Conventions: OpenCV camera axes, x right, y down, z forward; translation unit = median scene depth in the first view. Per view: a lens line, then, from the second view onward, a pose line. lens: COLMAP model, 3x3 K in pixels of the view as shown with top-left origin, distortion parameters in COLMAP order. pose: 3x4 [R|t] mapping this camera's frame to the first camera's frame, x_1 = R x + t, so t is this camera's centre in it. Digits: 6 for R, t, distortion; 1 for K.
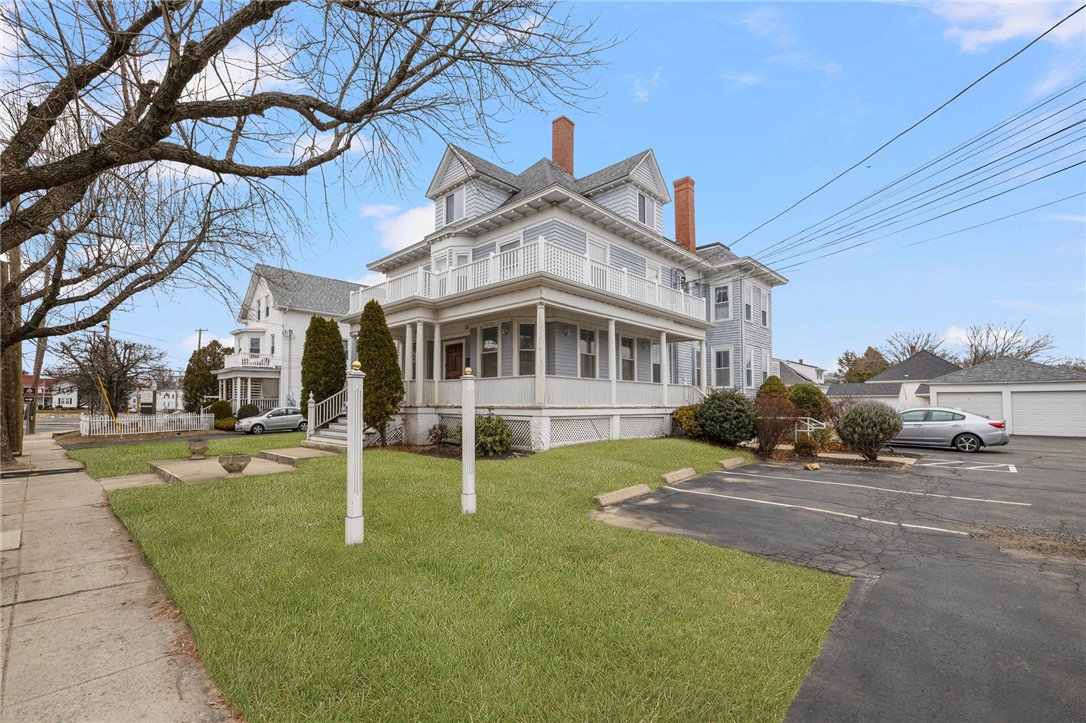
lens RADIAL K [[469.6, 0, 540.8], [0, 469.6, 378.4], [0, 0, 1]] dist [-0.002215, -0.000246]
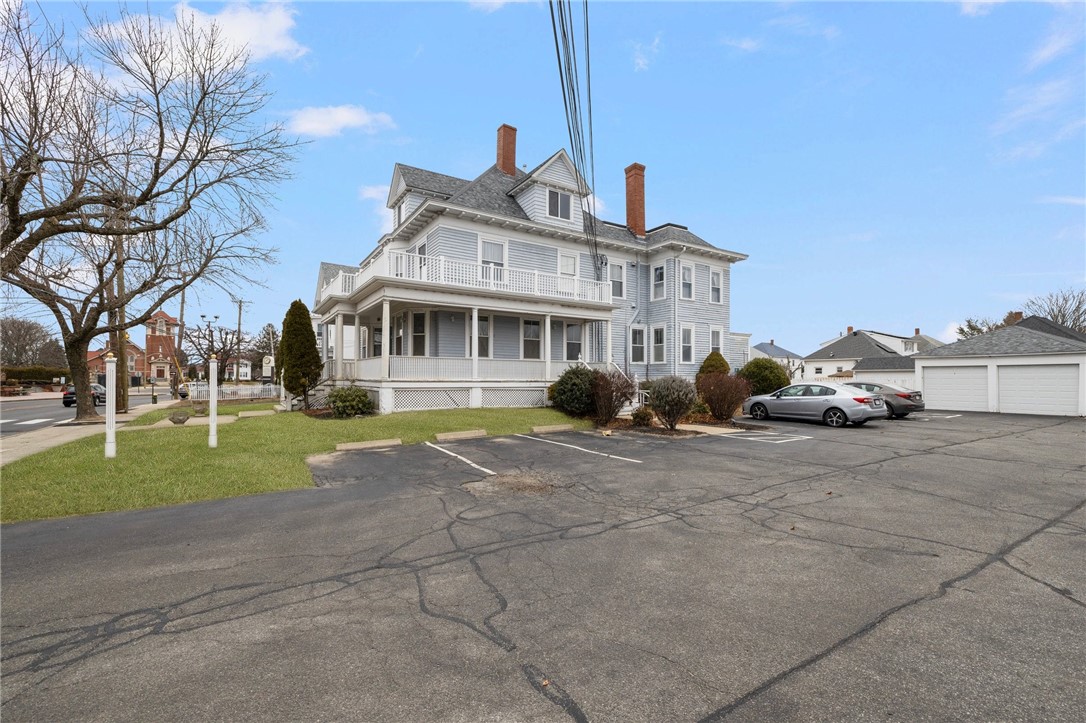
lens RADIAL K [[465.7, 0, 549.6], [0, 465.7, 361.3], [0, 0, 1]] dist [-0.002128, -0.000116]
pose [[0.975688, -0.005663, -0.219089, 0.445021], [0.009903, 0.999784, 0.018259, -0.006587], [0.218939, -0.019985, 0.975534, -0.092649]]
